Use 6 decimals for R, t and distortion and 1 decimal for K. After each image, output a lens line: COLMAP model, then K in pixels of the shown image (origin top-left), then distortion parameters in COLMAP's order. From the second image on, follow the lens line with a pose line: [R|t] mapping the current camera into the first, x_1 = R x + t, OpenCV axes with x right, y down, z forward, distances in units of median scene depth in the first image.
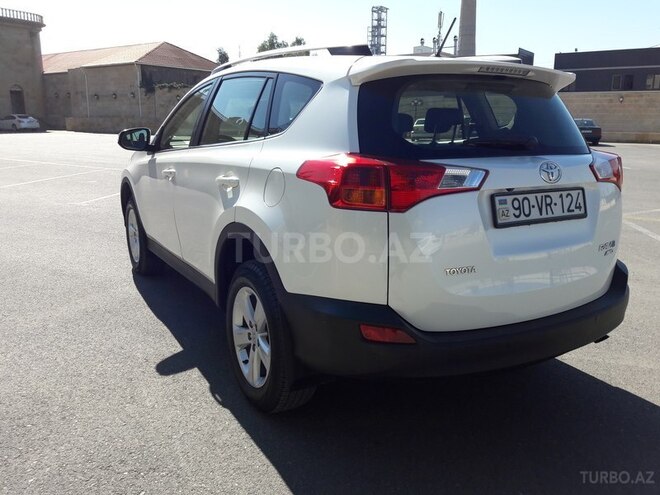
lens RADIAL K [[545.4, 0, 330.0], [0, 545.4, 247.5], [0, 0, 1]] dist [0.080953, -0.136619]
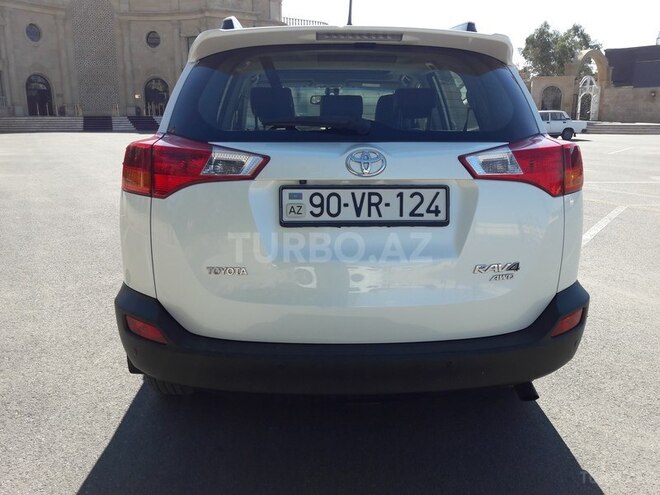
lens RADIAL K [[533.0, 0, 315.5], [0, 533.0, 250.0], [0, 0, 1]] dist [0.182358, -0.304446]
pose [[0.880997, 0.105483, -0.461212, 0.689725], [-0.099420, 0.994339, 0.037503, -0.033188], [0.462557, 0.012814, 0.886497, 0.279044]]
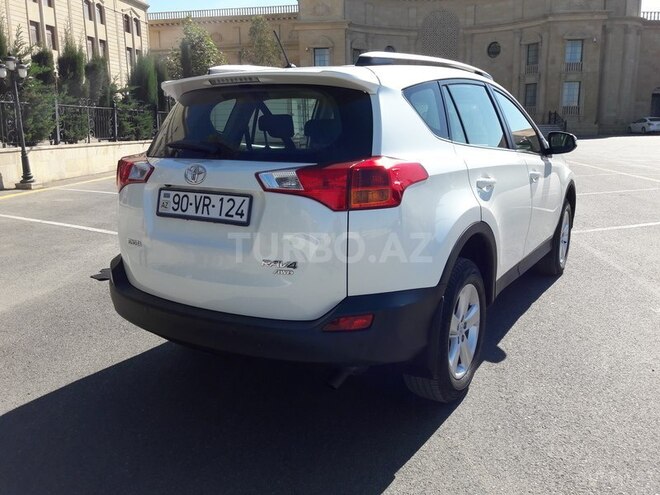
lens RADIAL K [[545.4, 0, 330.0], [0, 545.4, 247.5], [0, 0, 1]] dist [0.080953, -0.136619]
pose [[0.449466, 0.178552, -0.875271, 1.459247], [-0.182583, 0.977498, 0.105646, -0.154831], [0.874439, 0.112325, 0.471953, 0.722654]]
